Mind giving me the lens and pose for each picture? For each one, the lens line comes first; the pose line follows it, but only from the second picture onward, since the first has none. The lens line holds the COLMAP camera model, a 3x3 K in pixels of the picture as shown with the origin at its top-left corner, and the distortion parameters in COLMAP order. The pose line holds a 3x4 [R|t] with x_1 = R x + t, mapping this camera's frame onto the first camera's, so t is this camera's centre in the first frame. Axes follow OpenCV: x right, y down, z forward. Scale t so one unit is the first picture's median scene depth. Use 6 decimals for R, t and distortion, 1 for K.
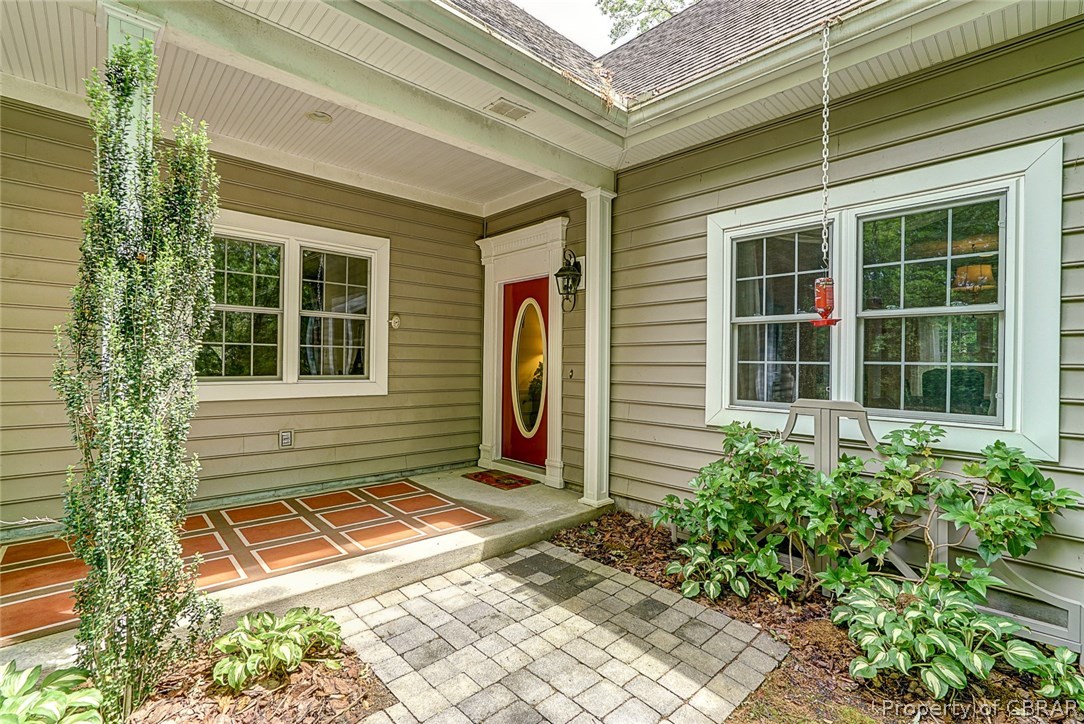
lens RADIAL K [[496.3, 0, 540.3], [0, 496.3, 360.2], [0, 0, 1]] dist [-0.046021, 0.024316]
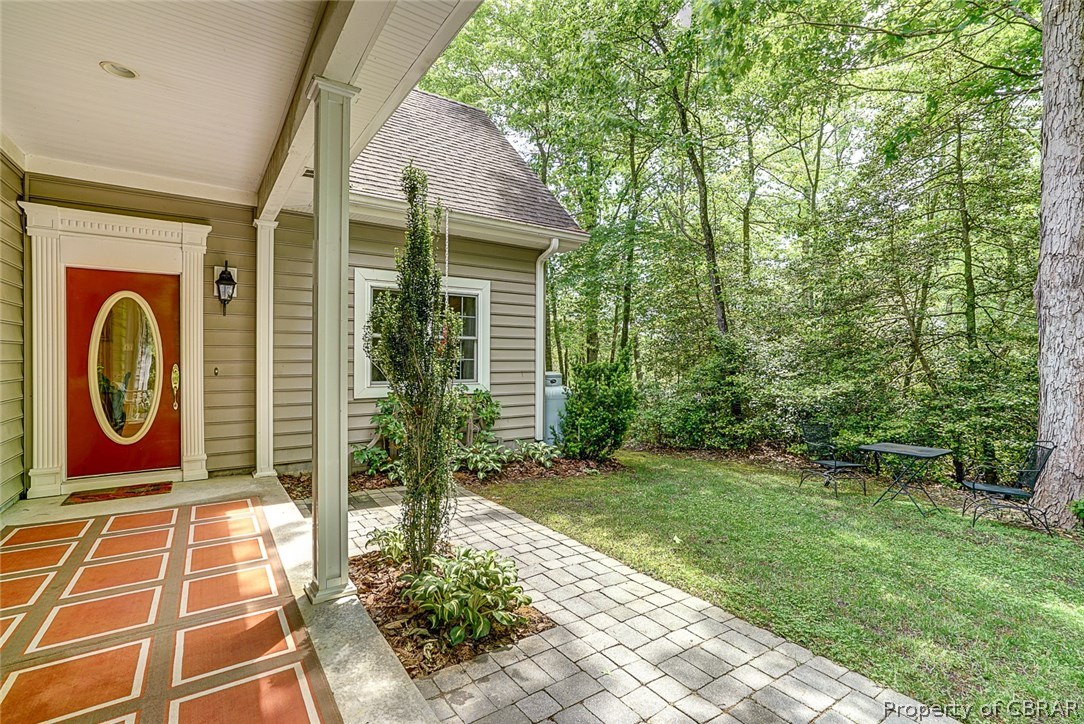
lens RADIAL K [[496.3, 0, 540.3], [0, 496.3, 360.2], [0, 0, 1]] dist [-0.046021, 0.024316]
pose [[0.139852, -0.010802, 0.990113, -1.189583], [0.002744, 0.999941, 0.010522, -0.010393], [-0.990169, 0.001245, 0.139873, 0.188979]]
